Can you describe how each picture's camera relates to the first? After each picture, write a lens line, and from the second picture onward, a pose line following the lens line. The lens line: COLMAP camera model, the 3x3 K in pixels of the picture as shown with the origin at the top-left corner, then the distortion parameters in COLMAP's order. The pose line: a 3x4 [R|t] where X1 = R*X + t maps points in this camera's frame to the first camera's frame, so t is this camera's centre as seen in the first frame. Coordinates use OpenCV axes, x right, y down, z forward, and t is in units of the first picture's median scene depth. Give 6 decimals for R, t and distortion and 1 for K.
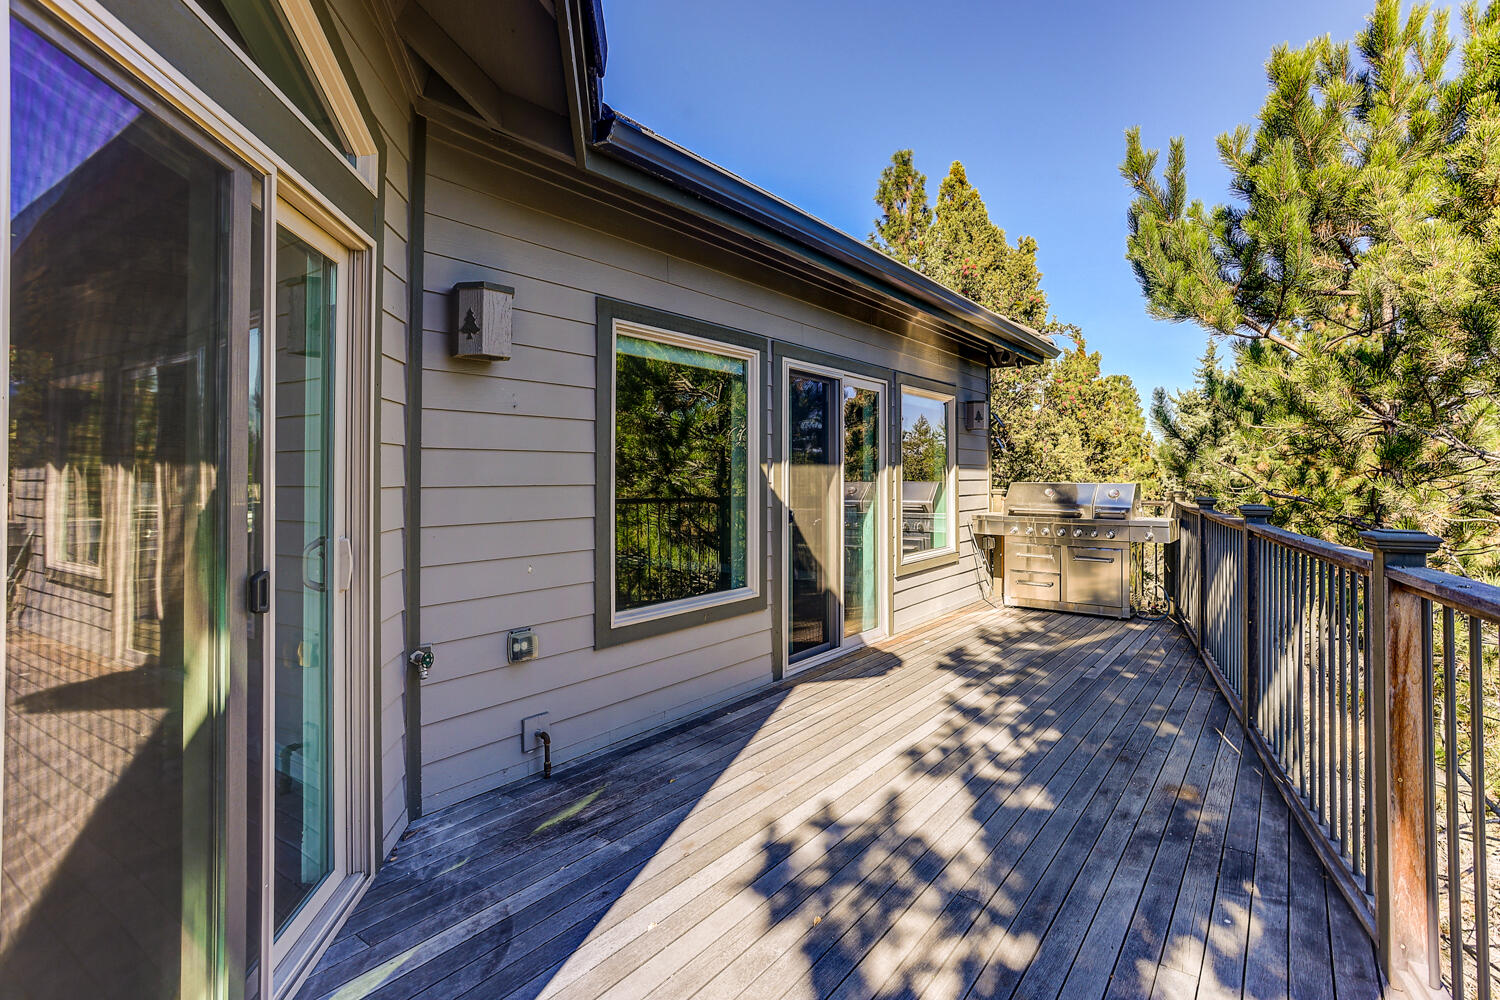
lens RADIAL K [[729.3, 0, 748.0], [0, 729.3, 485.7], [0, 0, 1]] dist [-0.046480, 0.021023]
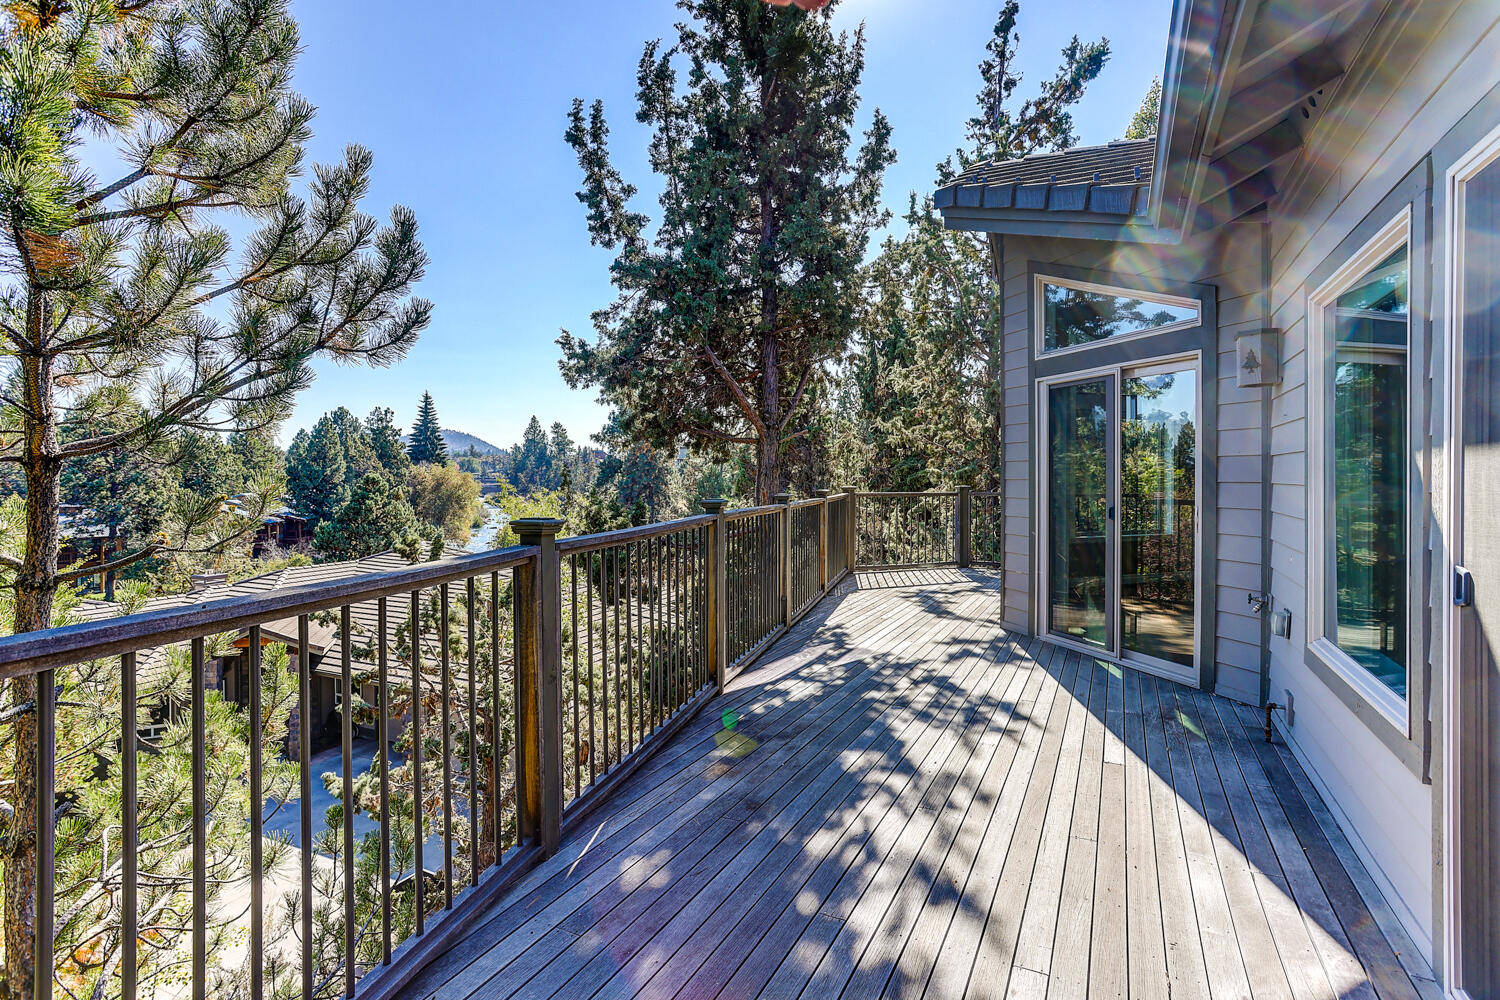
lens RADIAL K [[729.3, 0, 750.4], [0, 729.3, 488.2], [0, 0, 1]] dist [-0.046480, 0.021023]
pose [[-0.984367, 0.012674, -0.175673, 0.770610], [0.009028, 0.999727, 0.021543, -0.021224], [0.175898, 0.019620, -0.984213, 2.125363]]
